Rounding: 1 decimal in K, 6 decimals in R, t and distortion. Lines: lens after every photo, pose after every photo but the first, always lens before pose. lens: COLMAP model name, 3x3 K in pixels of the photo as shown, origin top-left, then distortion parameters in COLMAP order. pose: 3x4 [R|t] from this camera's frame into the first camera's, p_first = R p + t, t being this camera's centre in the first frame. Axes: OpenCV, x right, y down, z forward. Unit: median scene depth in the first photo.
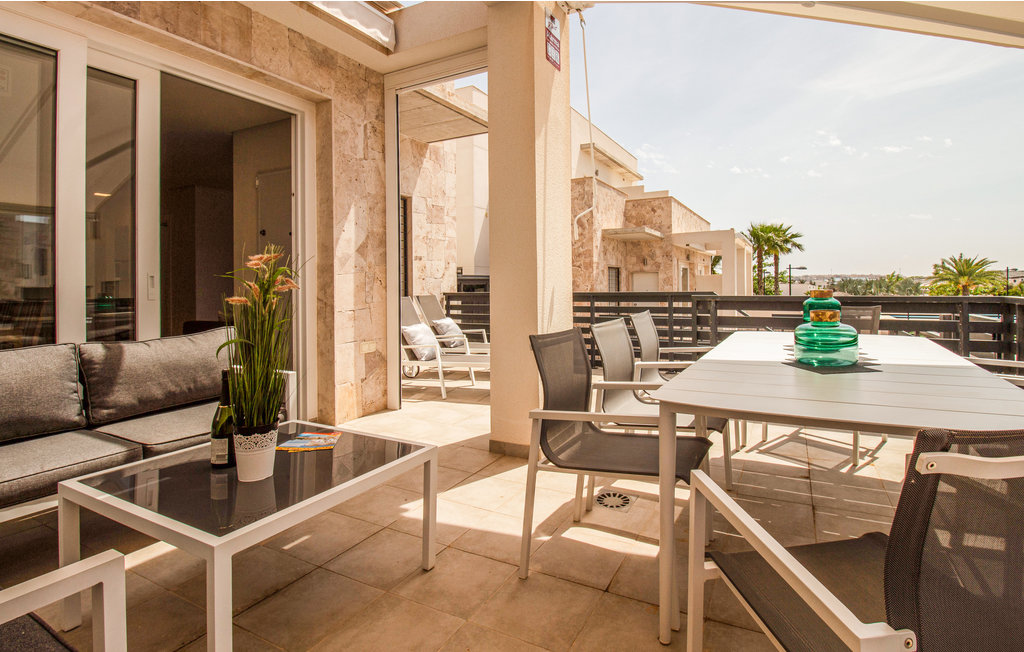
lens RADIAL K [[485.7, 0, 552.6], [0, 485.7, 280.4], [0, 0, 1]] dist [-0.000254, -0.011537]
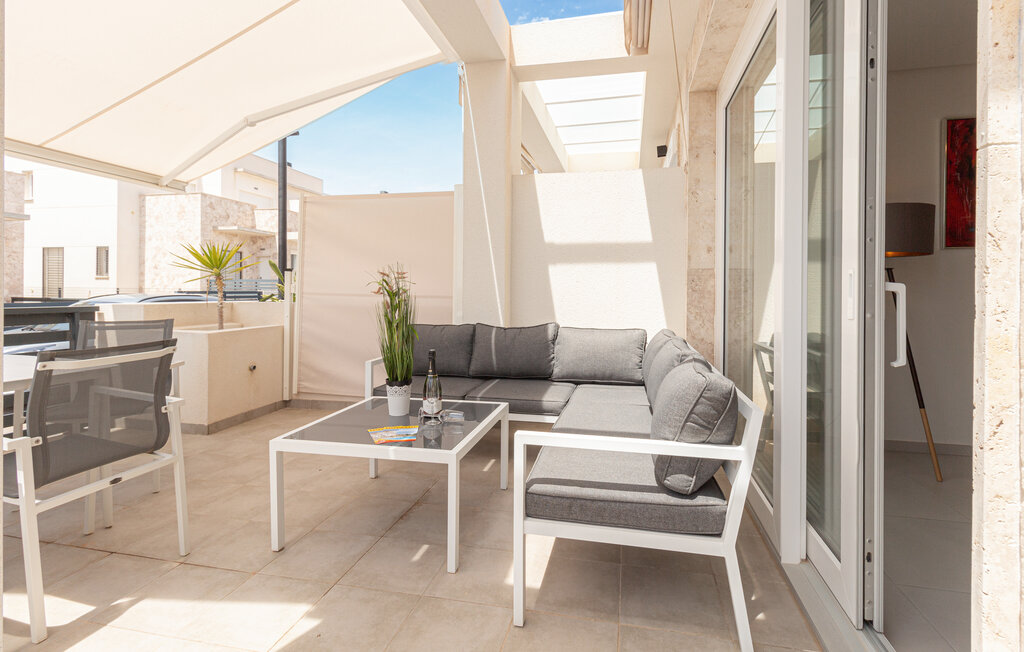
lens RADIAL K [[480.1, 0, 536.6], [0, 480.1, 293.5], [0, 0, 1]] dist [-0.002957, -0.000727]
pose [[-0.970130, 0.002166, -0.242577, -0.279242], [0.003129, 0.999989, -0.003585, 0.008019], [0.242567, -0.004237, -0.970126, 1.093503]]
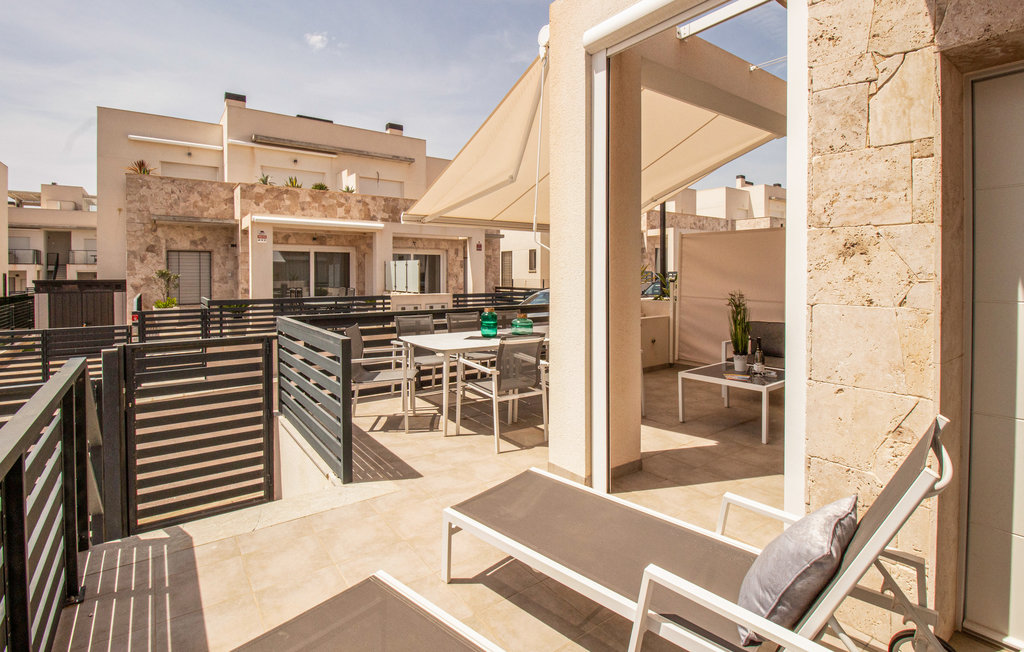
lens RADIAL K [[505.7, 0, 514.8], [0, 505.7, 283.0], [0, 0, 1]] dist [-0.000869, -0.000184]
pose [[-0.884493, 0.003302, 0.466541, -0.347877], [0.007505, 0.999946, 0.007150, -0.065335], [-0.466492, 0.009826, -0.884471, 1.804494]]
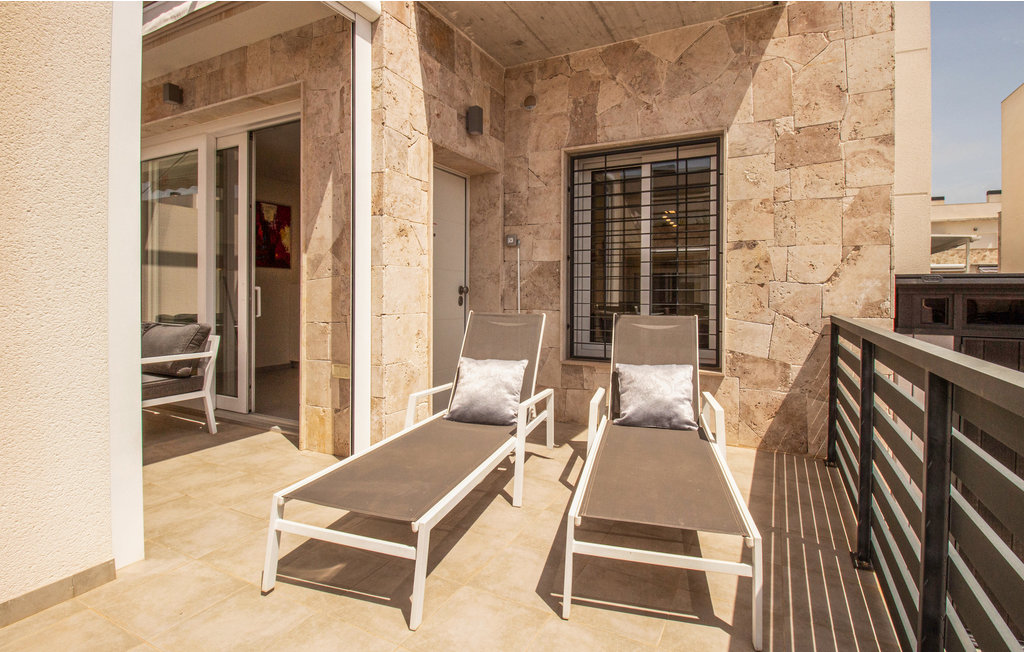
lens RADIAL K [[480.1, 0, 536.6], [0, 480.1, 293.5], [0, 0, 1]] dist [-0.002957, -0.000727]
pose [[-0.005135, 0.017067, -0.999841, 0.422701], [-0.003205, 0.999849, 0.017083, -0.002875], [0.999982, 0.003292, -0.005080, 1.418136]]
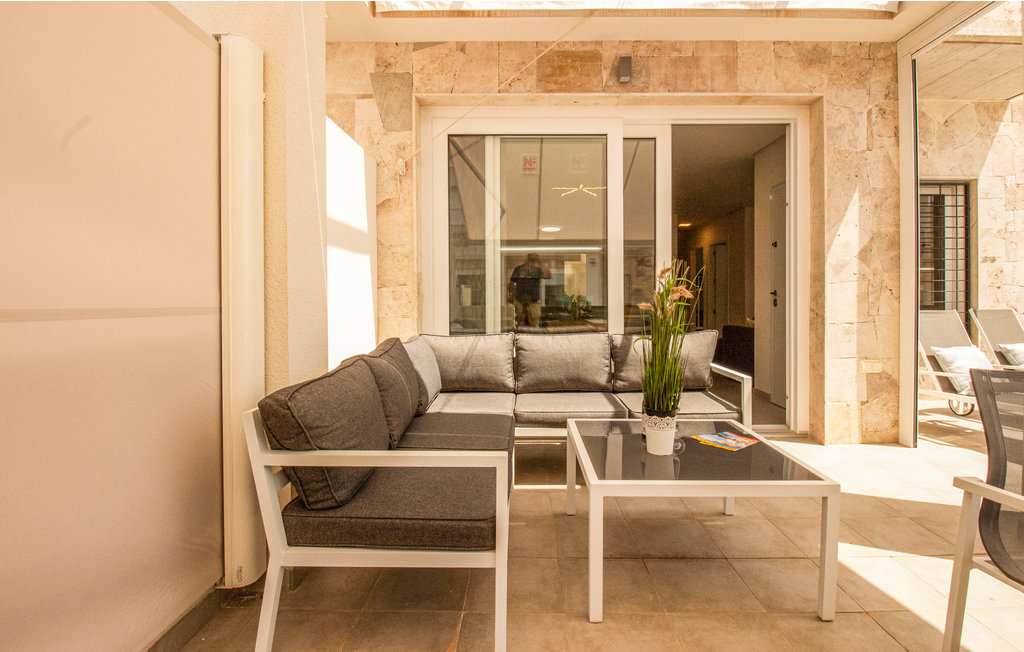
lens RADIAL K [[491.1, 0, 530.4], [0, 491.1, 301.0], [0, 0, 1]] dist [-0.002467, -0.012333]
pose [[0.445036, 0.015790, -0.895374, 0.140441], [0.003805, 0.999802, 0.019523, 0.001356], [0.895505, -0.012095, 0.444887, 0.070042]]
